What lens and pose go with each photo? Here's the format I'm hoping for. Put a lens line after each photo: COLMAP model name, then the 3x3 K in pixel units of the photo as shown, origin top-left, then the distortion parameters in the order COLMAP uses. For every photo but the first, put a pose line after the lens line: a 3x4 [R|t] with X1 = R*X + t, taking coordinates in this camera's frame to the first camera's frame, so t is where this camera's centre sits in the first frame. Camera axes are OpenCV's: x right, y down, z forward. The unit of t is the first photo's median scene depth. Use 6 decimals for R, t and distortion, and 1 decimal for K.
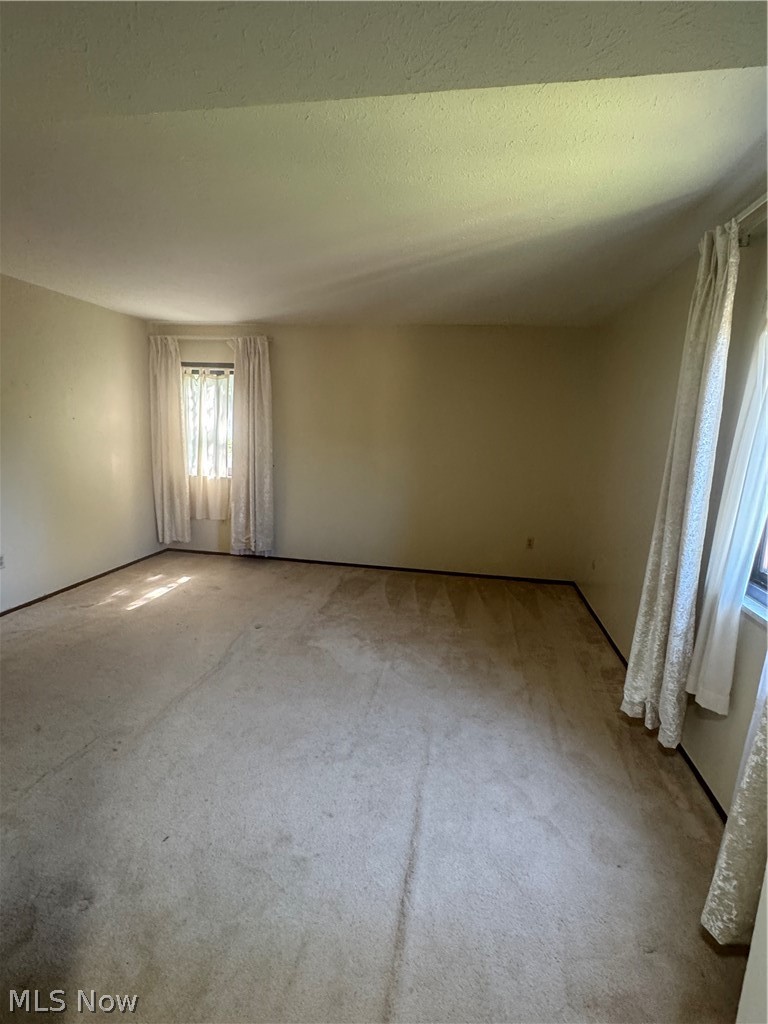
lens RADIAL K [[482.4, 0, 384.0], [0, 482.4, 517.7], [0, 0, 1]] dist [-0.001727, 0.000537]
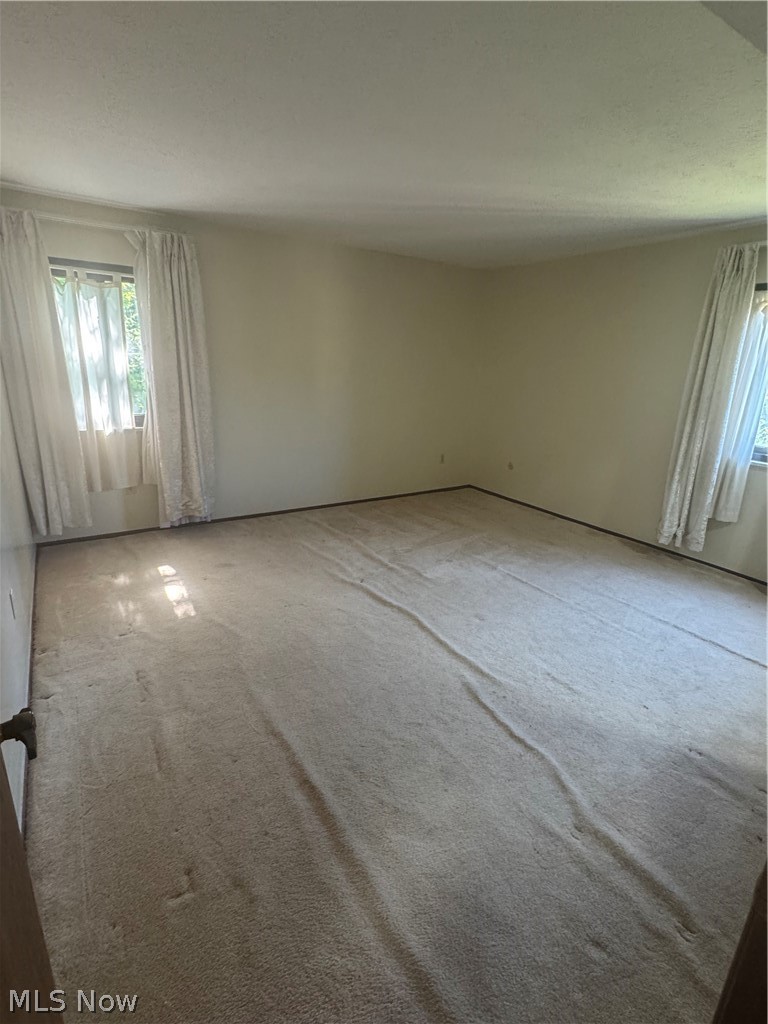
lens RADIAL K [[506.7, 0, 384.0], [0, 506.7, 508.0], [0, 0, 1]] dist [0.002681, -0.000214]
pose [[0.734206, -0.203162, 0.647817, -0.594692], [0.119221, 0.977932, 0.171569, -0.054163], [-0.668377, -0.048733, 0.742224, 0.173089]]
